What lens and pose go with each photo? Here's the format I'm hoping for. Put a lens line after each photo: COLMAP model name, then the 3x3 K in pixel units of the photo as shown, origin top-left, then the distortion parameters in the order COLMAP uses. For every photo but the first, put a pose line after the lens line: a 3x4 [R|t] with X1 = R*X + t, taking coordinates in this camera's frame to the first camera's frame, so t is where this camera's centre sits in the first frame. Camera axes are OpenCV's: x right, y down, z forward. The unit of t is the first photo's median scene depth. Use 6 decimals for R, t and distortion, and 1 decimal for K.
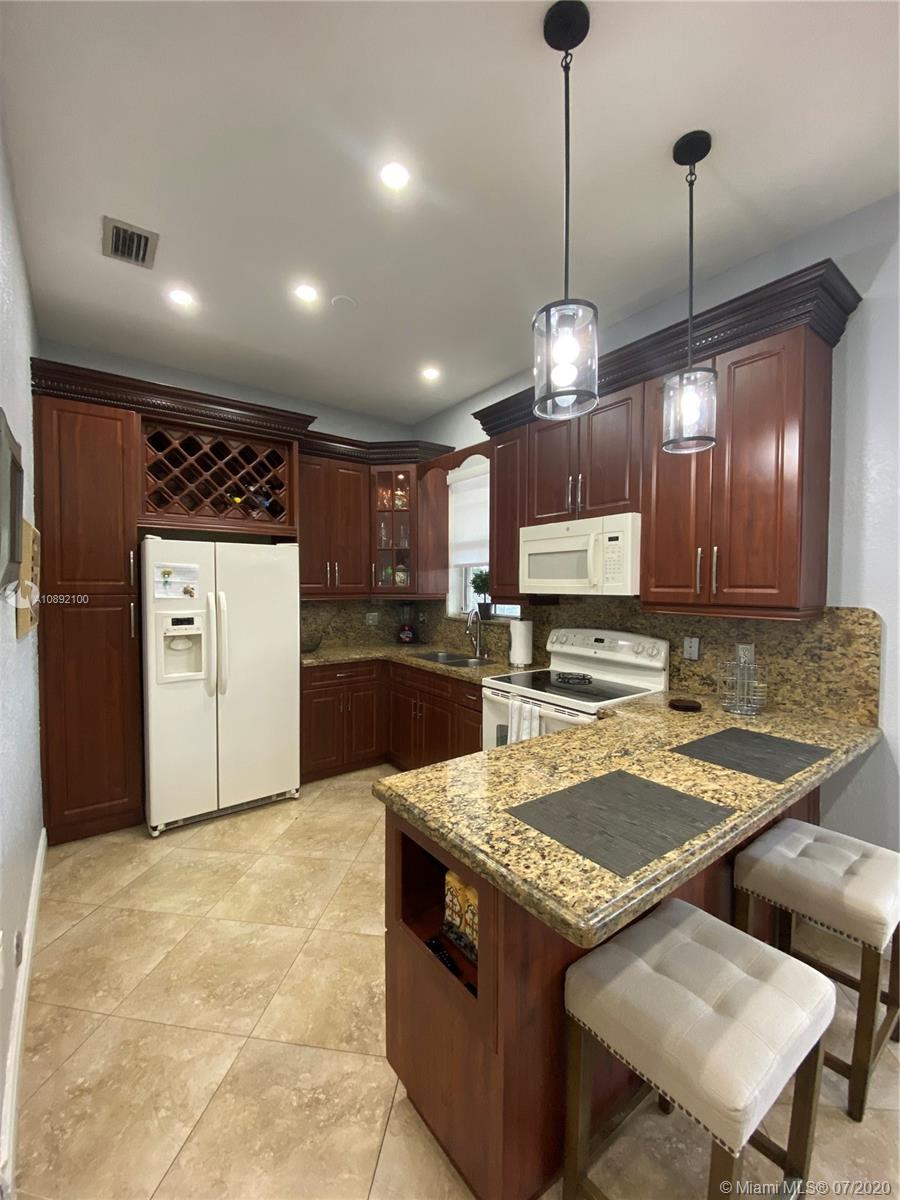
lens RADIAL K [[491.4, 0, 460.8], [0, 491.4, 596.8], [0, 0, 1]] dist [0.007438, -0.011337]
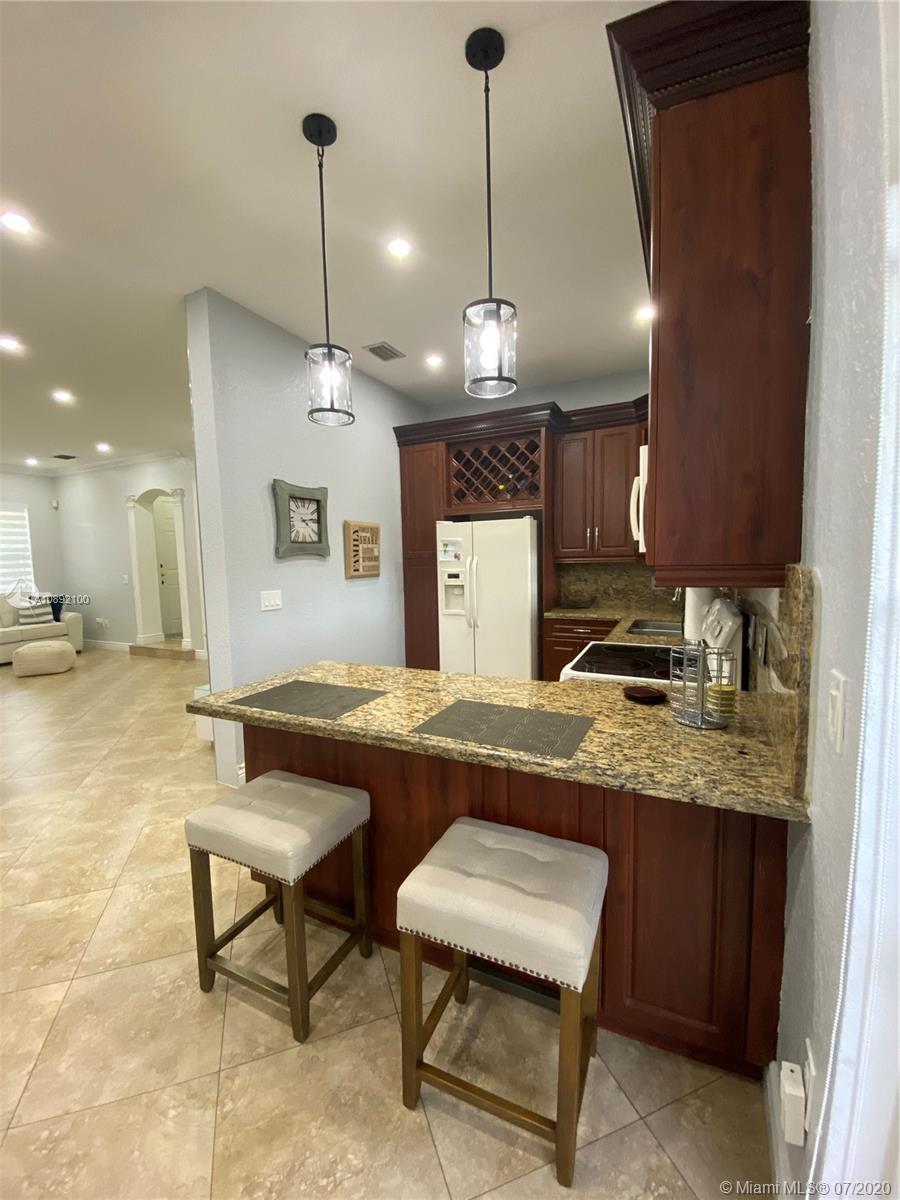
lens RADIAL K [[491.4, 0, 444.7], [0, 491.4, 600.1], [0, 0, 1]] dist [0.007438, -0.011337]
pose [[0.437978, 0.064166, -0.896693, 1.200652], [-0.001459, 0.997499, 0.070667, 0.025844], [0.898984, -0.029643, 0.436976, 0.475773]]
